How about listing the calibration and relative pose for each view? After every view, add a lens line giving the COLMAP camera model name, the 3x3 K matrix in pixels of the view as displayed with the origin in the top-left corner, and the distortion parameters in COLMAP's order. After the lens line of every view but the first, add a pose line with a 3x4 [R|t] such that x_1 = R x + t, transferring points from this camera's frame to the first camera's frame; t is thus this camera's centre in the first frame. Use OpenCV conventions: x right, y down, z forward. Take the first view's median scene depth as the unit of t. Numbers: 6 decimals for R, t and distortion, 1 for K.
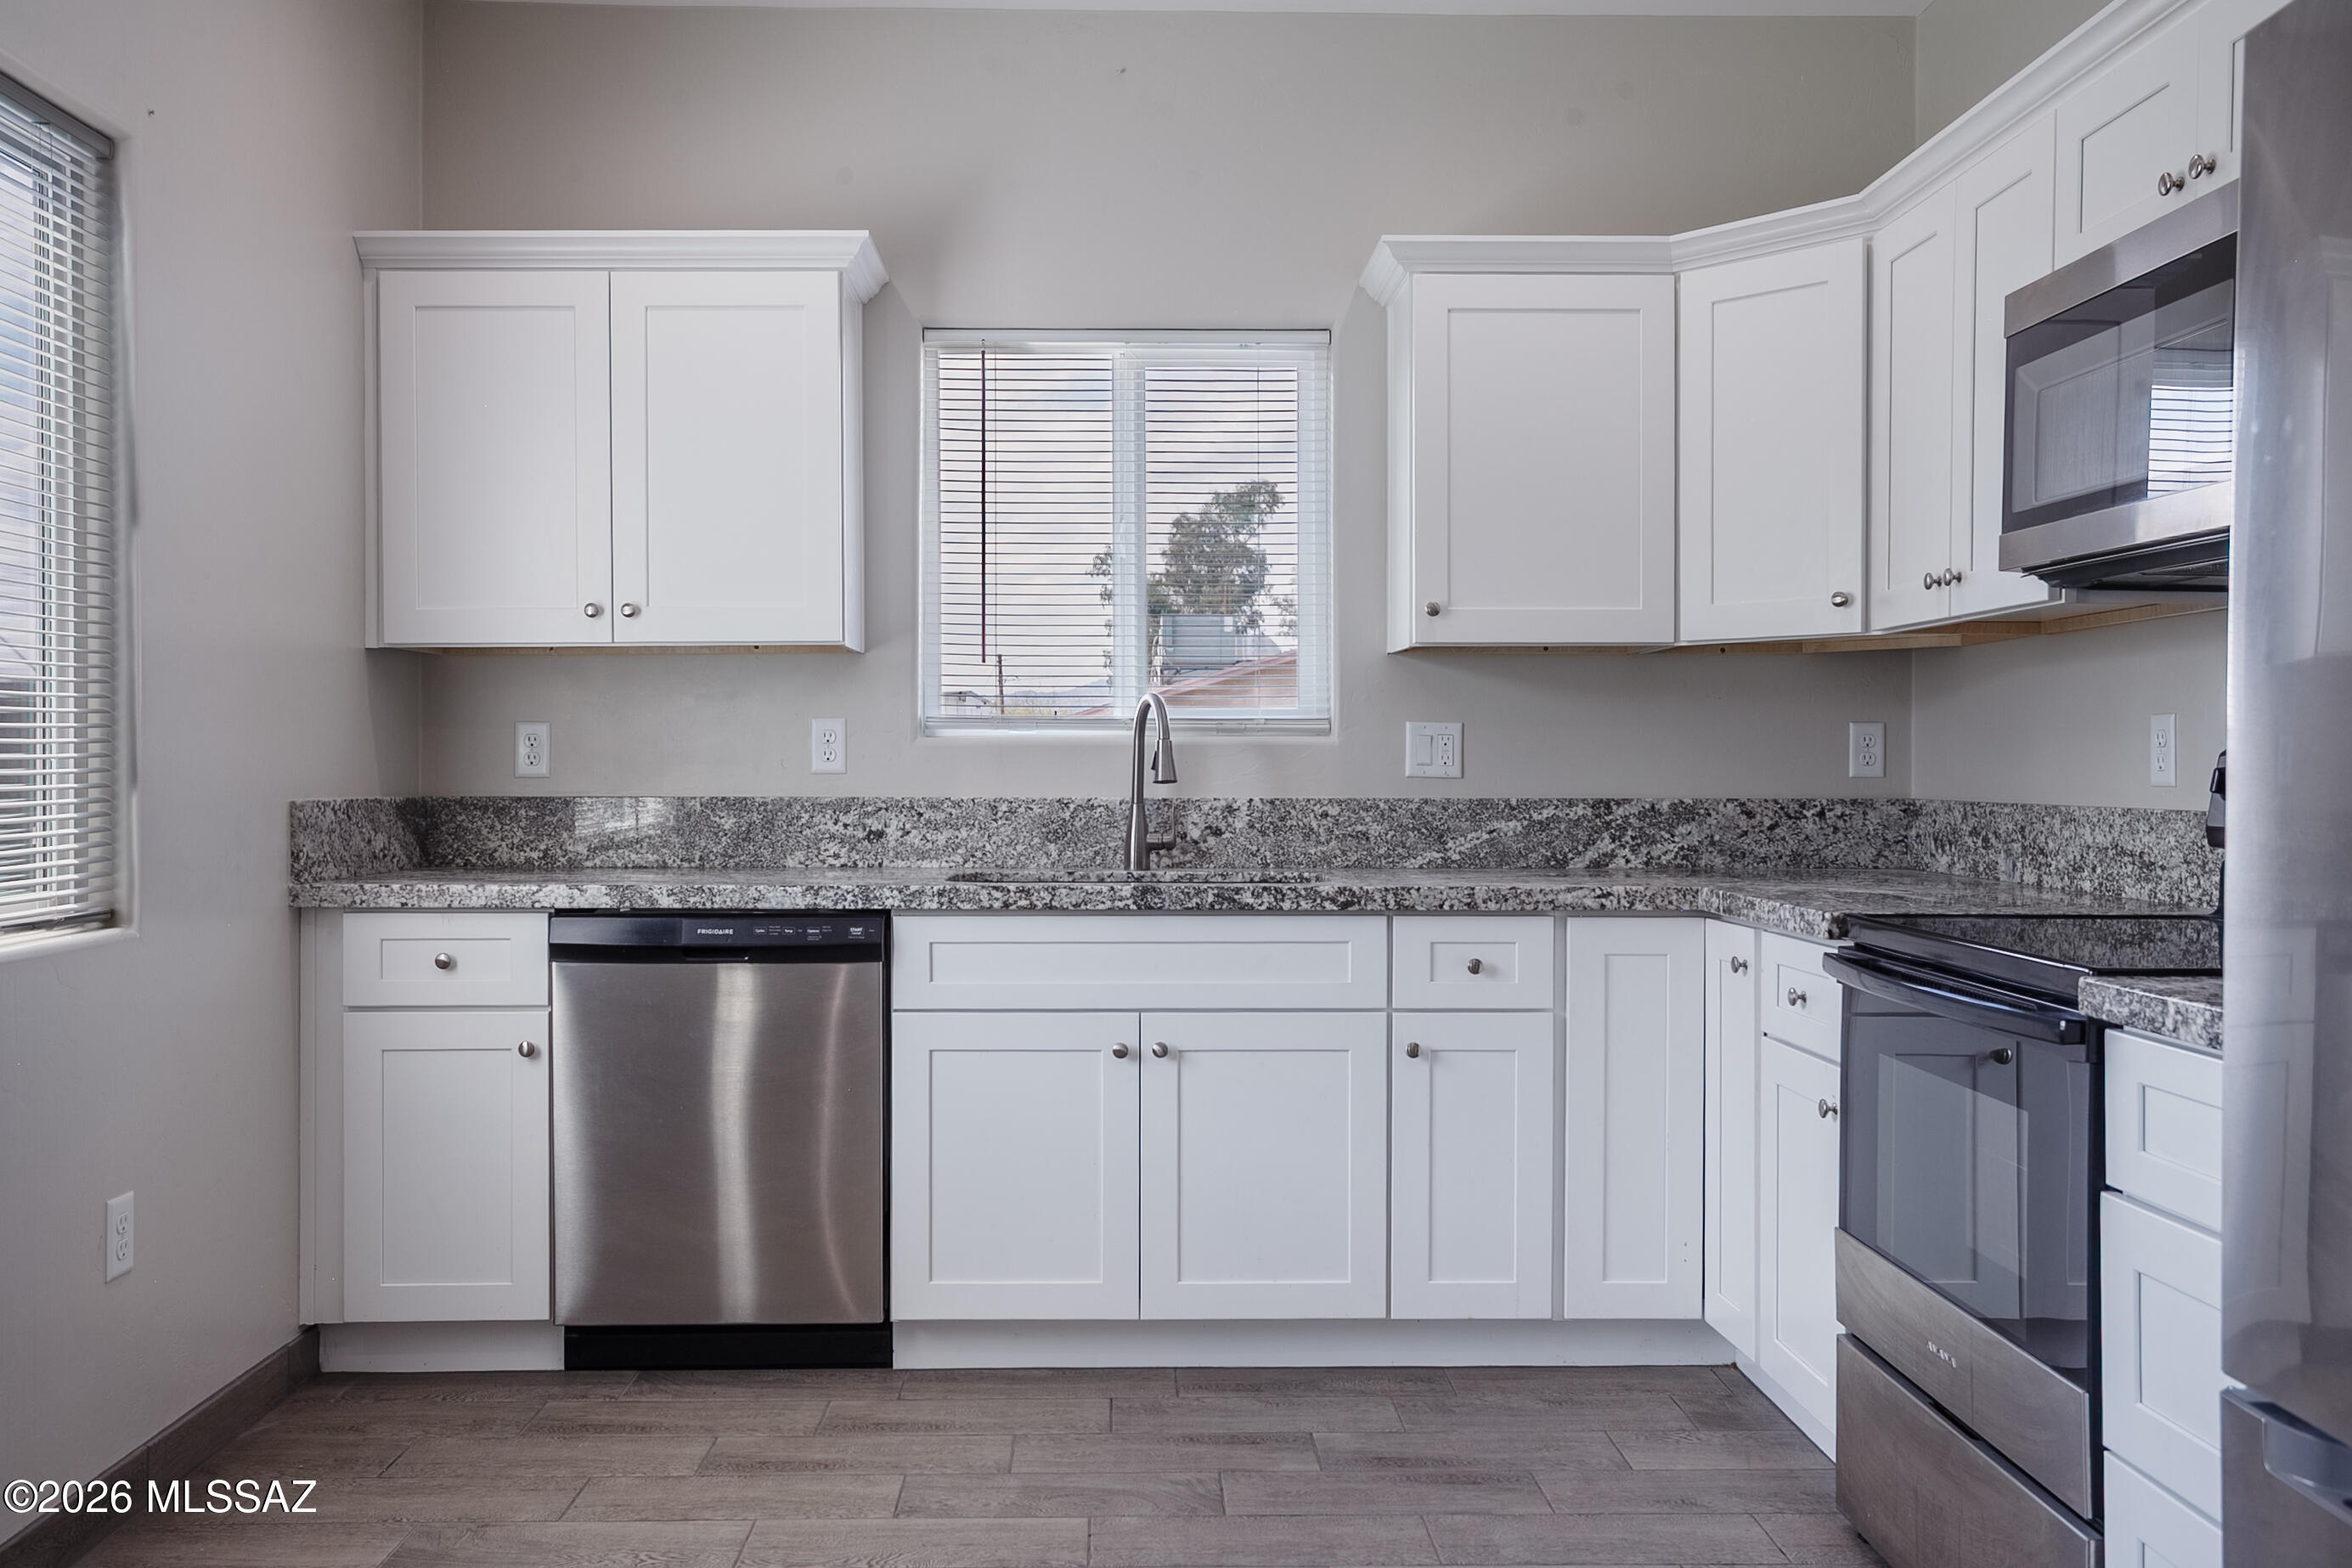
lens RADIAL K [[1946.5, 0, 1142.4], [0, 1946.5, 777.2], [0, 0, 1]] dist [-0.005255, 0.017613]
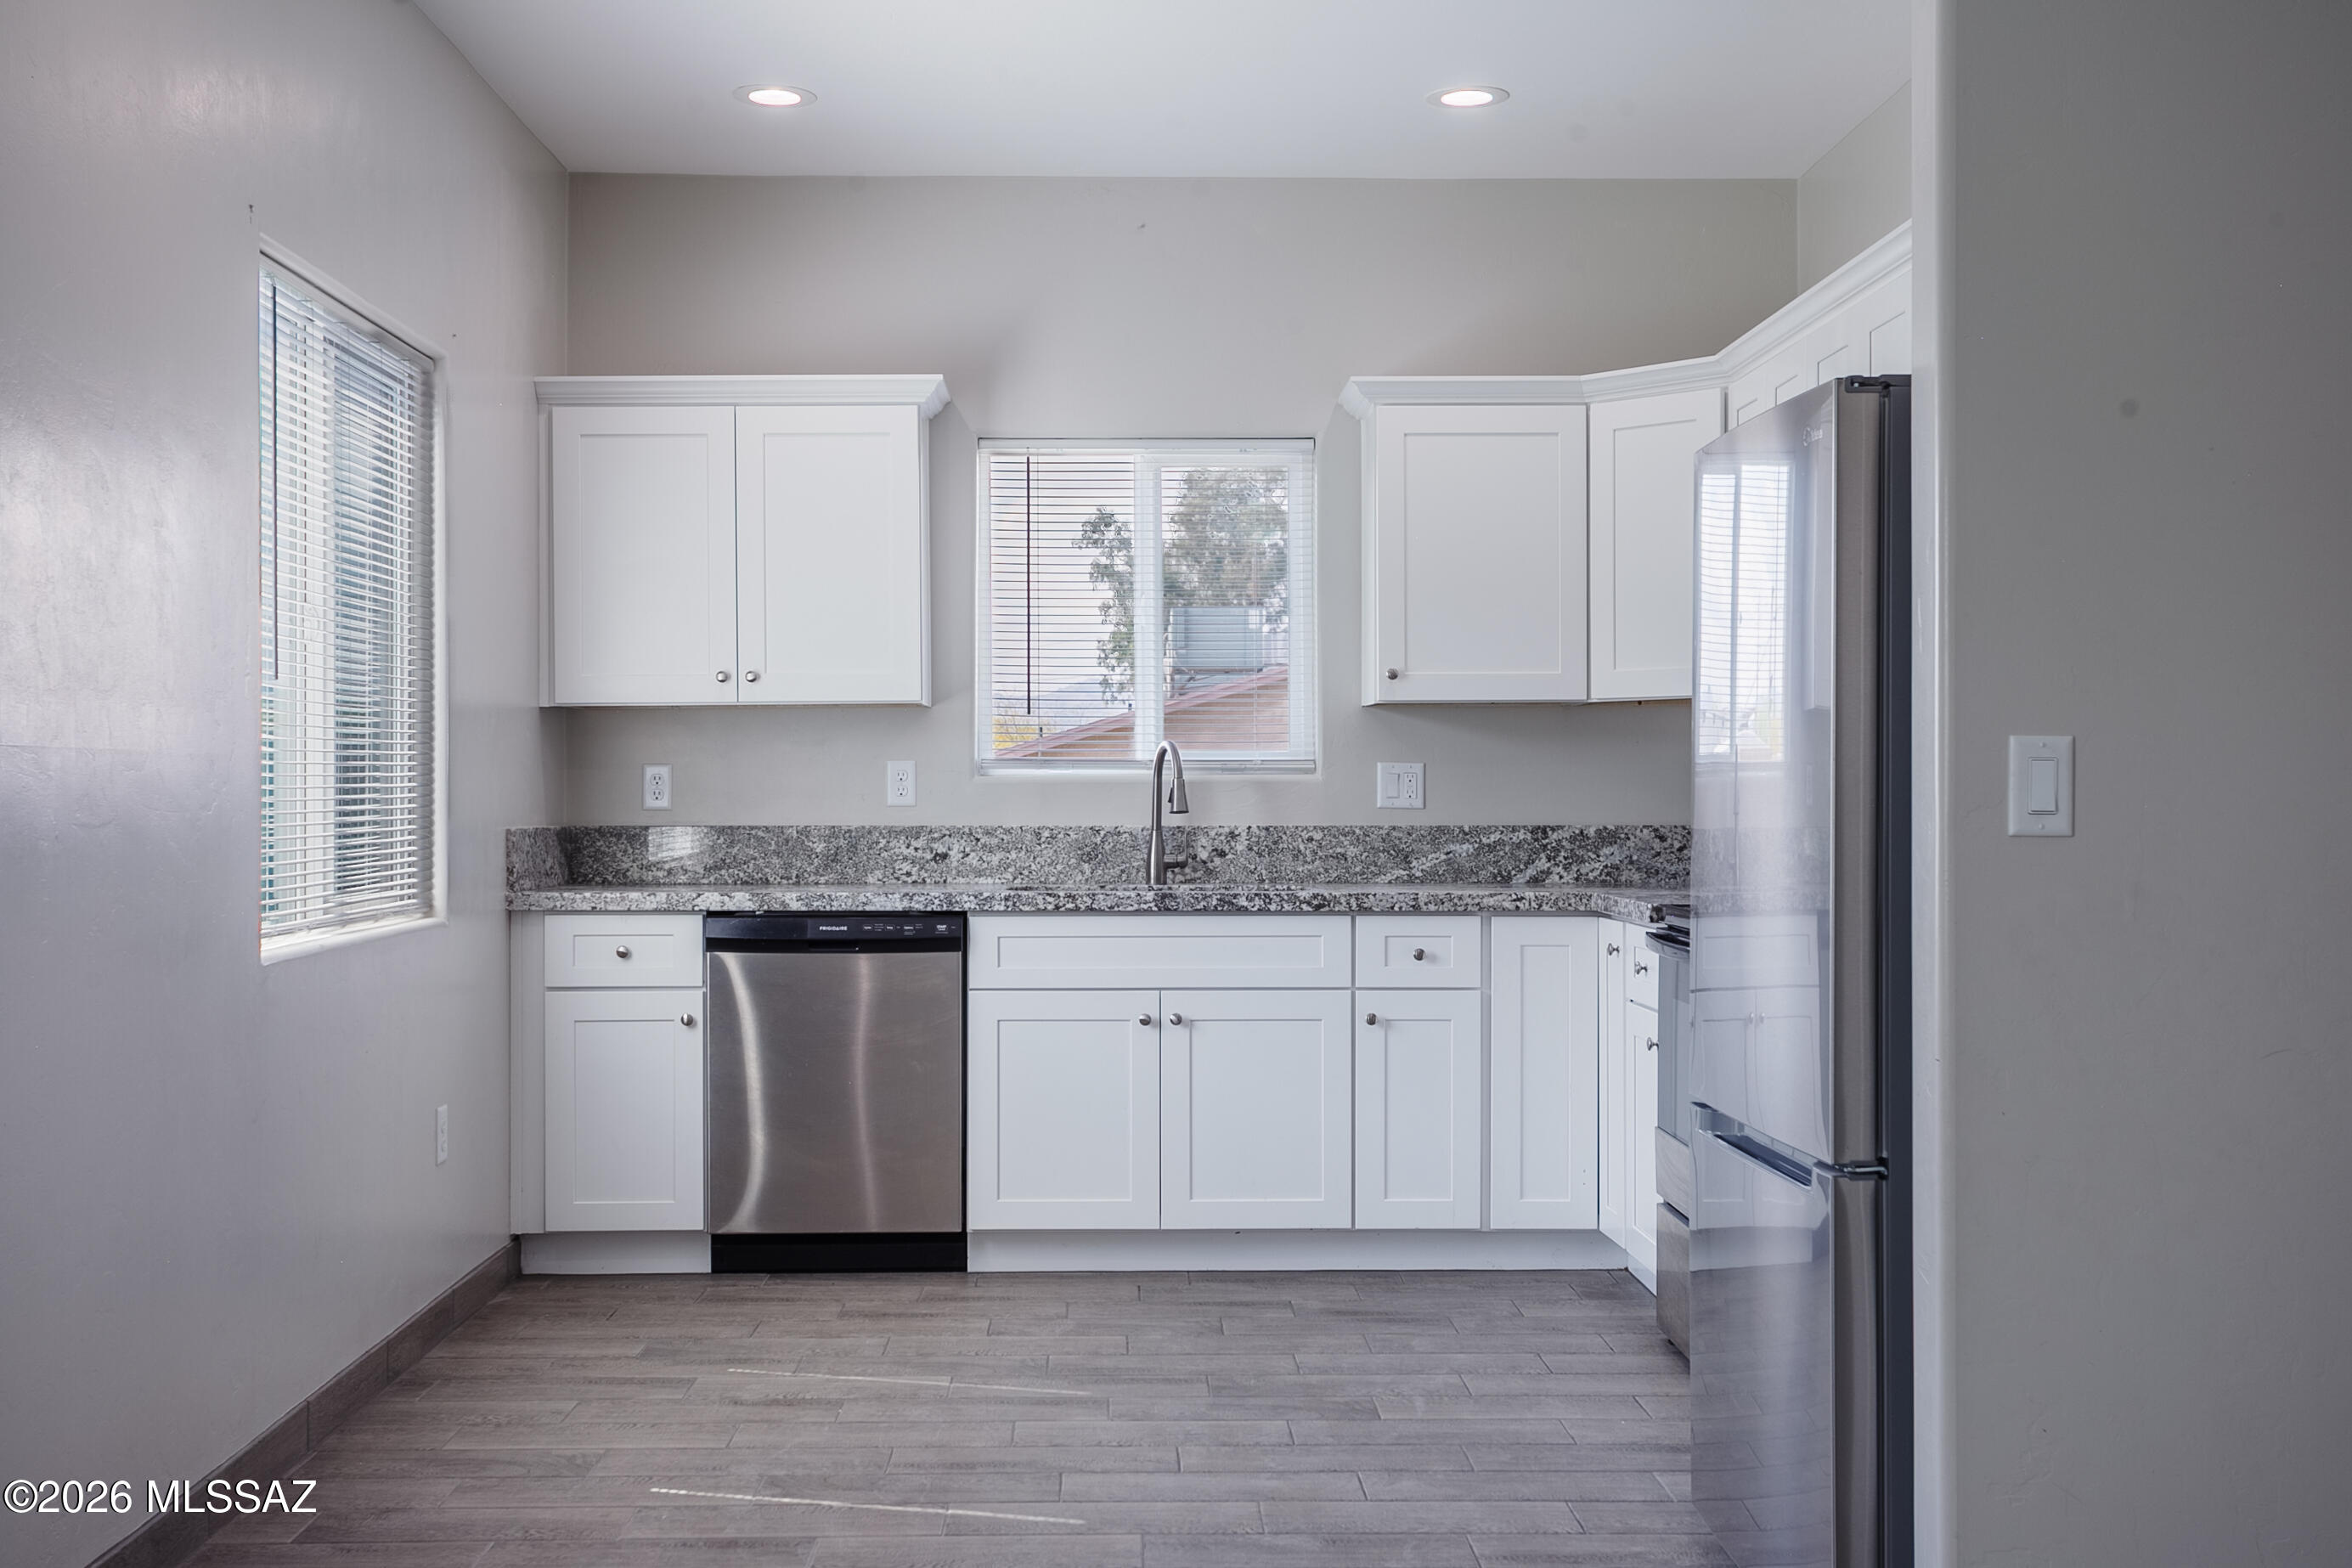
lens RADIAL K [[2581.5, 0, 1141.6], [0, 2581.5, 800.4], [0, 0, 1]] dist [0.021285, 0.010071]
pose [[0.999996, -0.002220, -0.001655, -0.010396], [0.002215, 0.999994, -0.002801, -0.000775], [0.001662, 0.002797, 0.999995, -0.712715]]
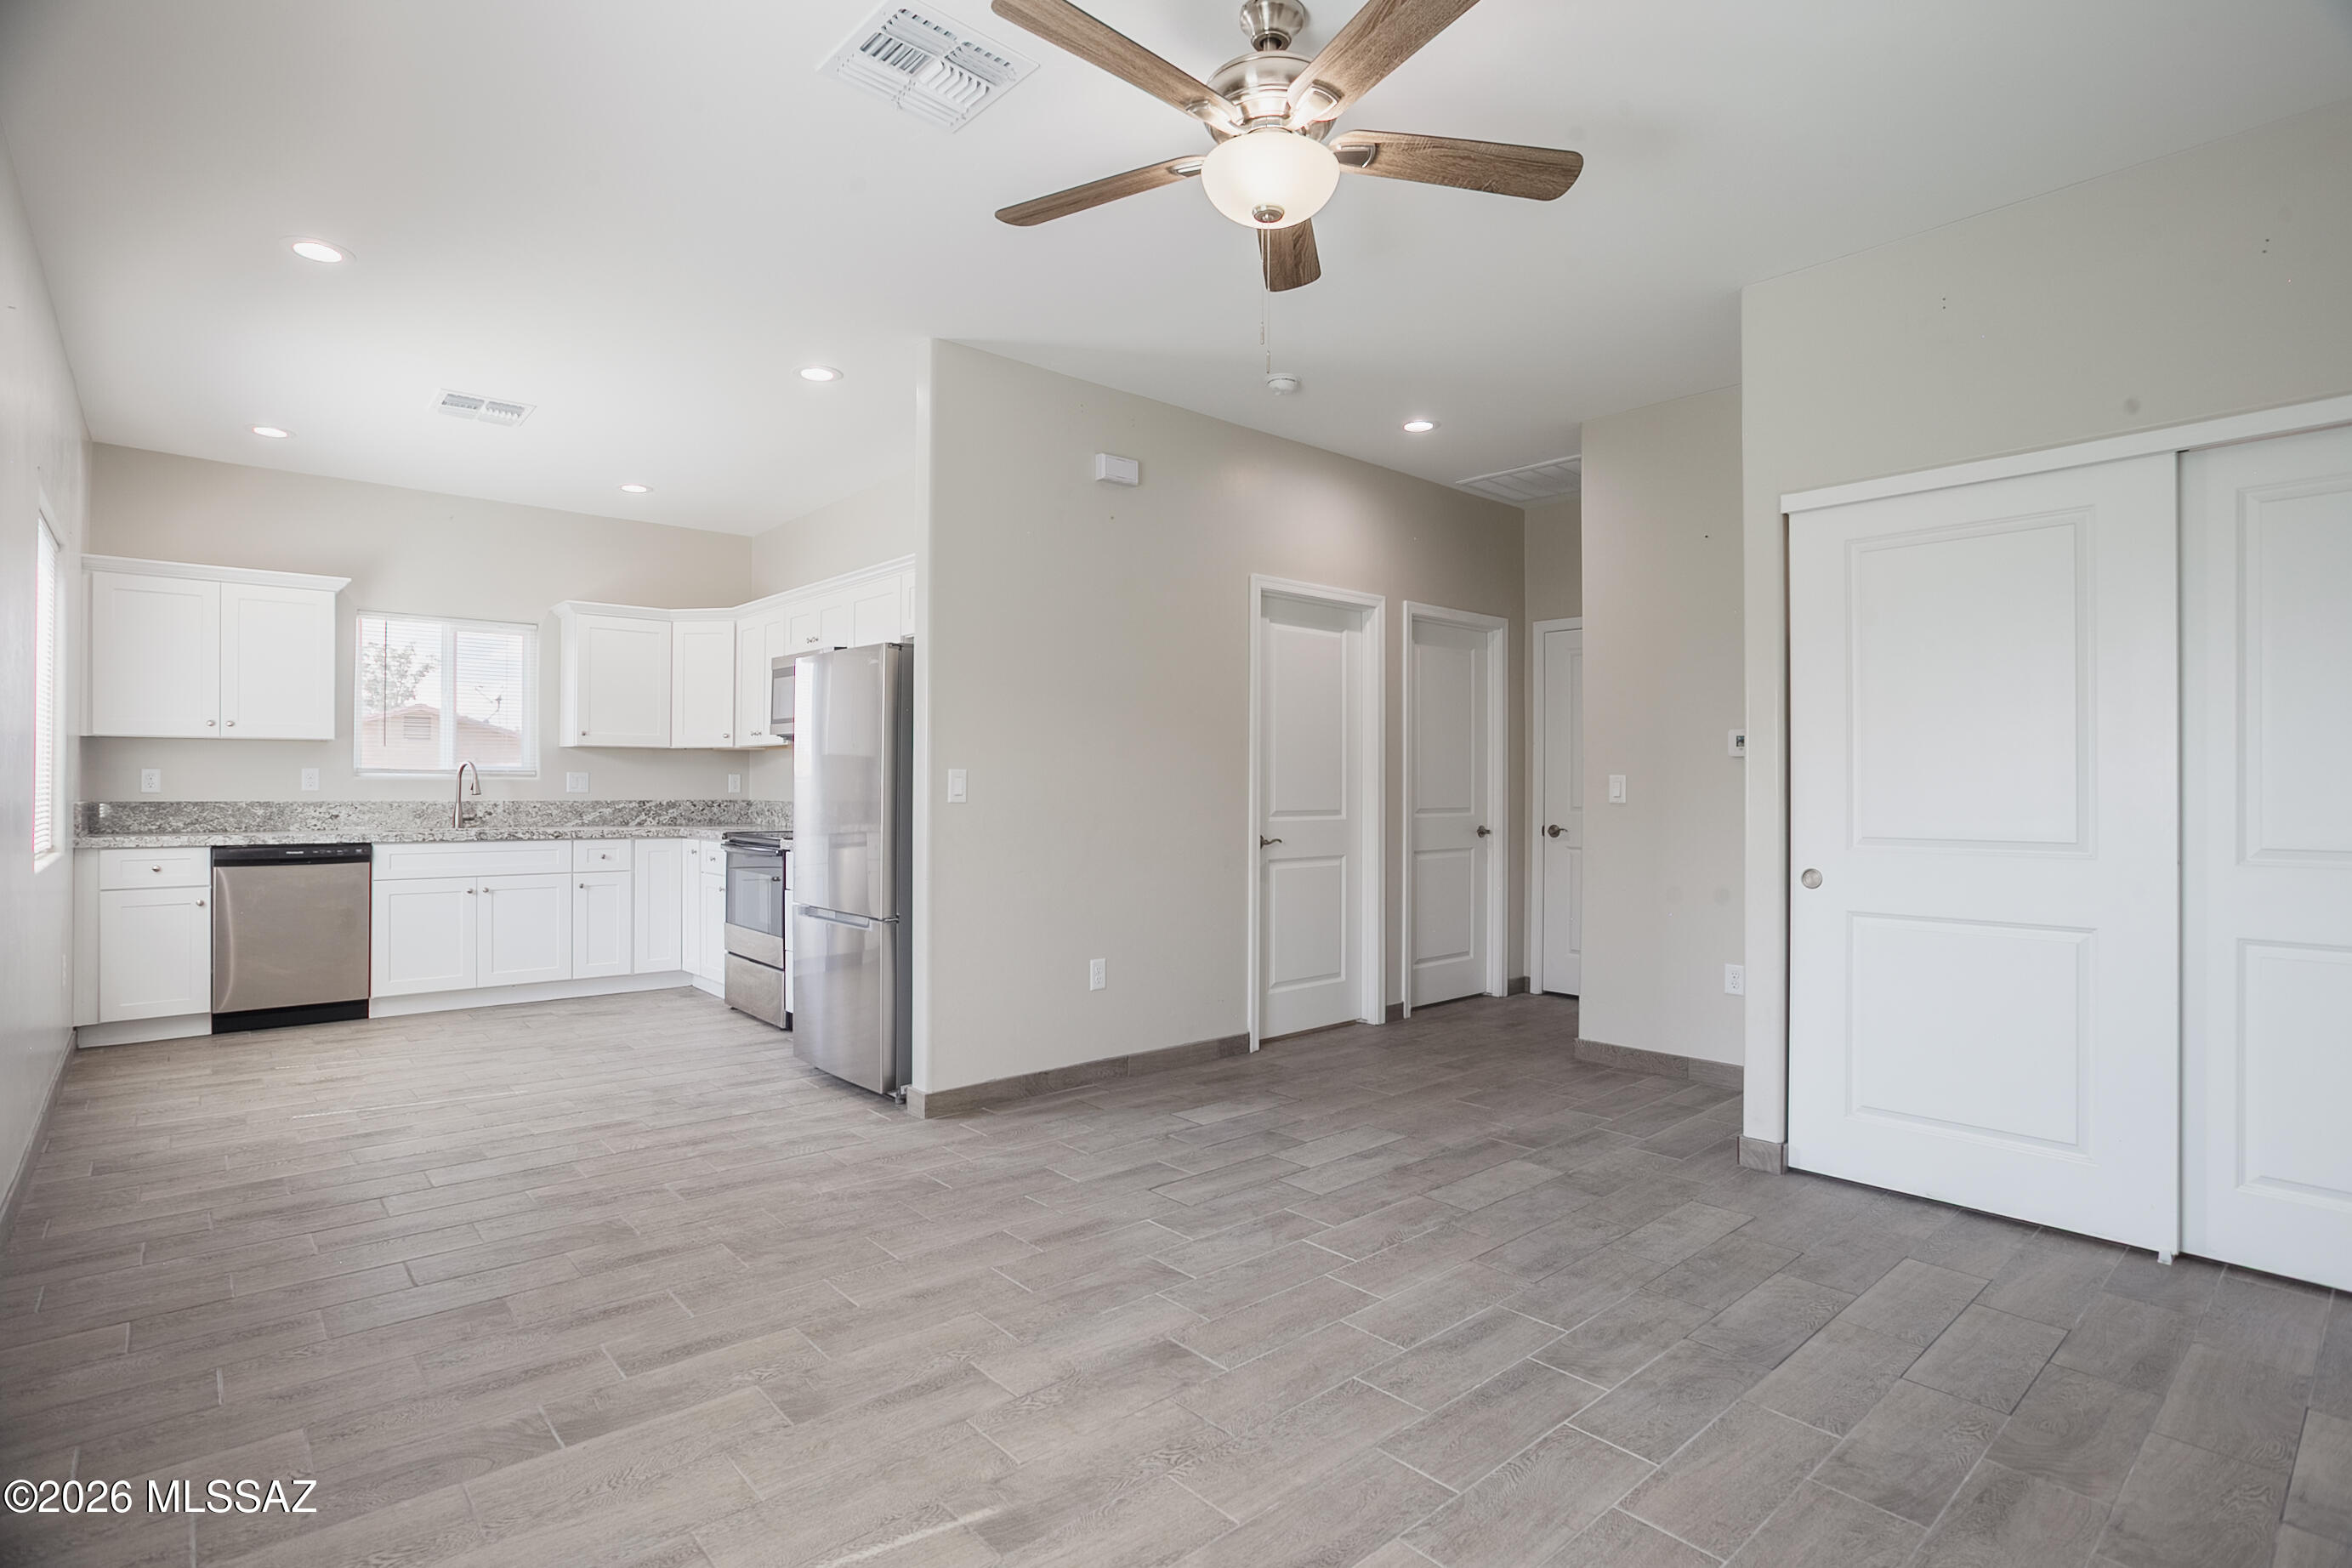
lens RADIAL K [[1155.1, 0, 1157.7], [0, 1155.1, 788.3], [0, 0, 1]] dist [-0.065802, 0.032577]
pose [[0.762734, 0.001941, 0.646710, -0.305184], [0.000284, 0.999994, -0.003336, -0.000762], [-0.646712, 0.002728, 0.762729, -0.862463]]
